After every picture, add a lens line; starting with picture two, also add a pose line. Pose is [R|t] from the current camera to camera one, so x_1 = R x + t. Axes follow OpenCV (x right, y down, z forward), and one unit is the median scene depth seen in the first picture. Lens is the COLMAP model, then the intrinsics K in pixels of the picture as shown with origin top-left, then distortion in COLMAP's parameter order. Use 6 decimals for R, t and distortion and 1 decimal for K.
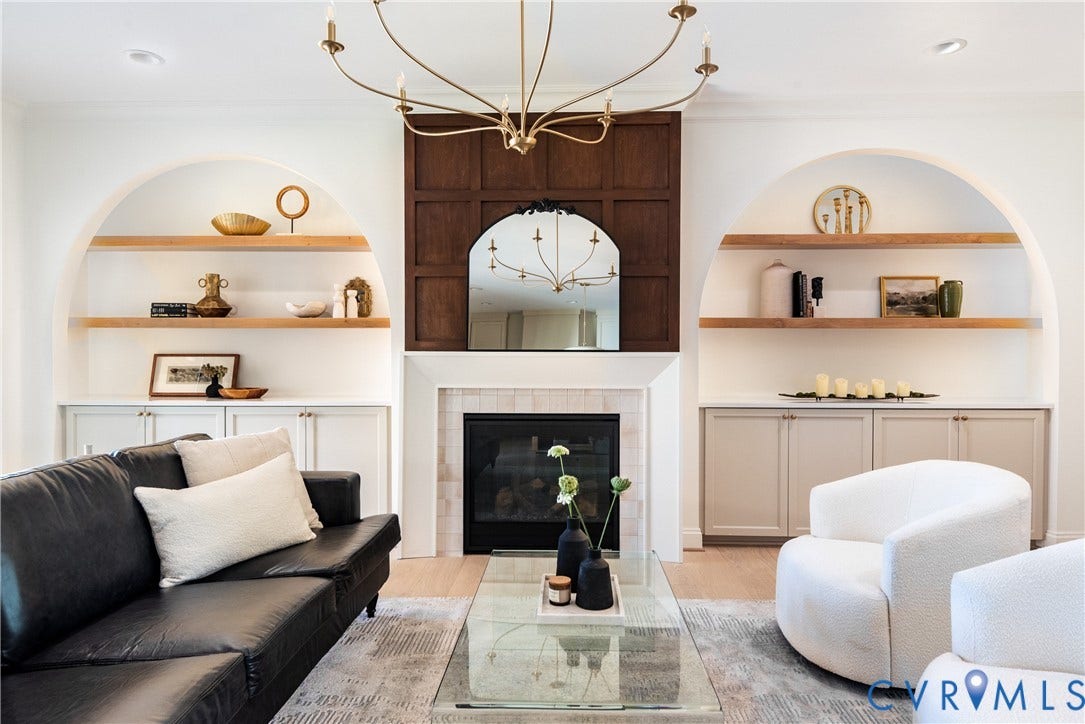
lens RADIAL K [[648.5, 0, 551.1], [0, 648.5, 365.7], [0, 0, 1]] dist [0.009222, -0.002030]
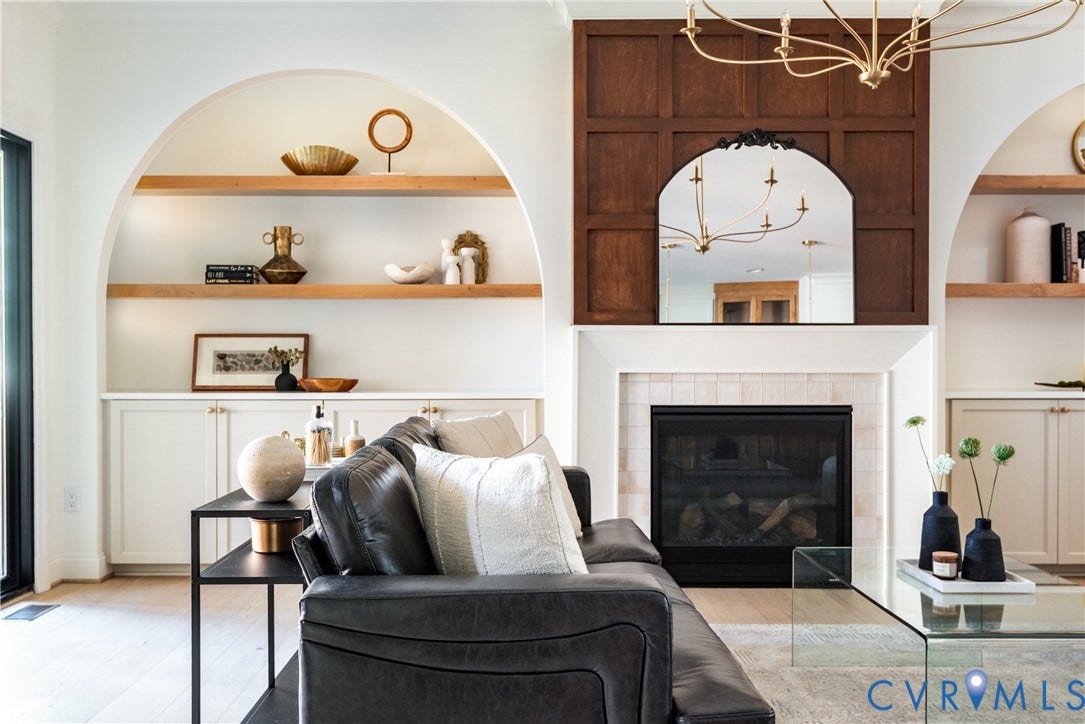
lens RADIAL K [[1041.9, 0, 514.7], [0, 1041.9, 377.1], [0, 0, 1]] dist [0.004886, 0.000000]
pose [[0.999693, -0.002840, 0.024619, -0.326296], [0.002895, 0.999993, -0.002208, 0.041584], [-0.024612, 0.002279, 0.999694, -0.239973]]
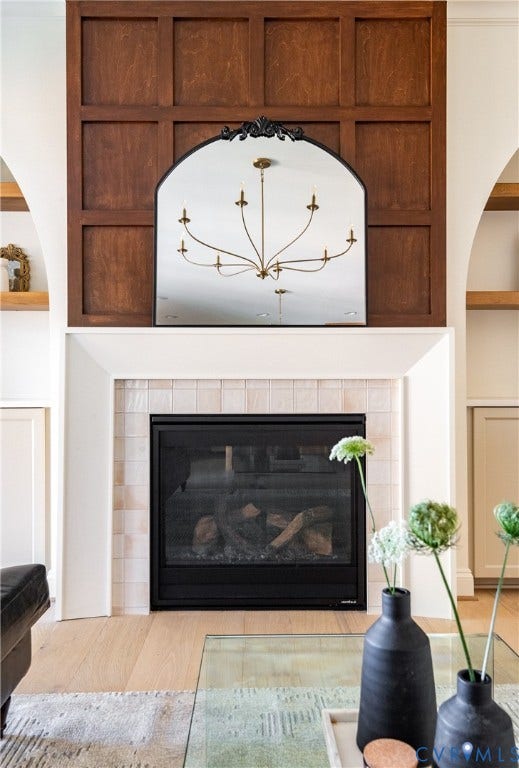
lens RADIAL K [[611.5, 0, 254.6], [0, 611.5, 385.6], [0, 0, 1]] dist [0.014008, 0.002456]
pose [[0.999220, -0.003804, 0.039295, -0.044914], [0.004432, 0.999864, -0.015885, 0.052484], [-0.039229, 0.016047, 0.999101, 0.313426]]
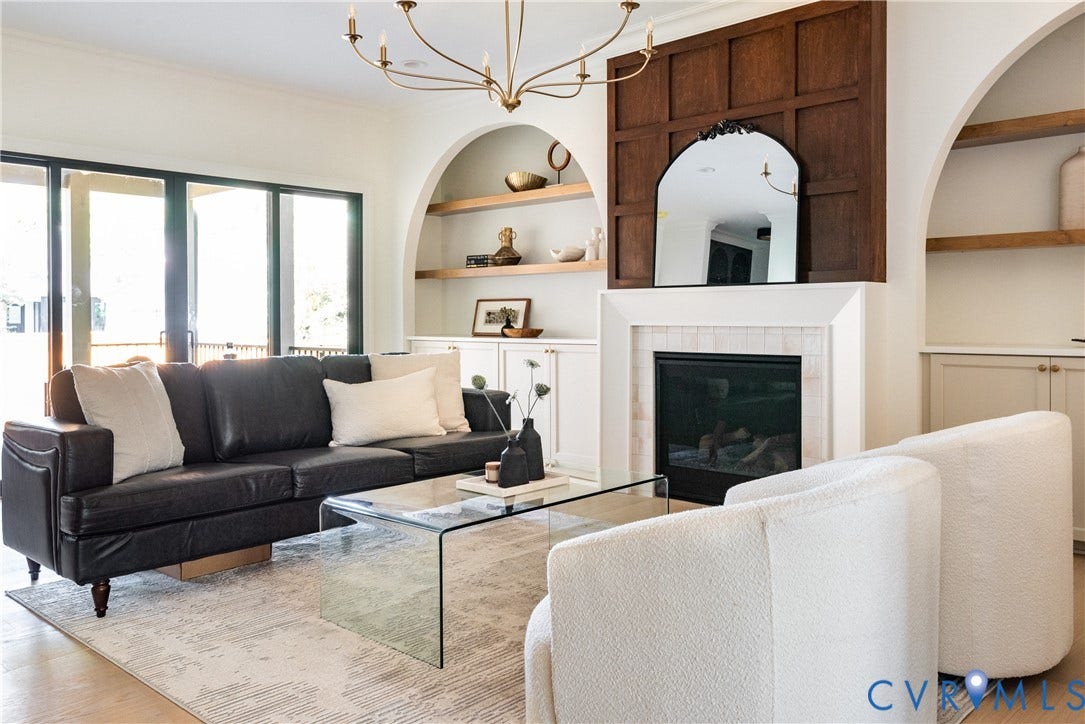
lens RADIAL K [[845.3, 0, 553.0], [0, 845.3, 326.9], [0, 0, 1]] dist [0.012672, 0.001961]
pose [[0.751665, 0.003089, -0.659538, 0.591274], [-0.005678, 0.999982, -0.001788, 0.039280], [0.659521, 0.005089, 0.751669, -0.062170]]
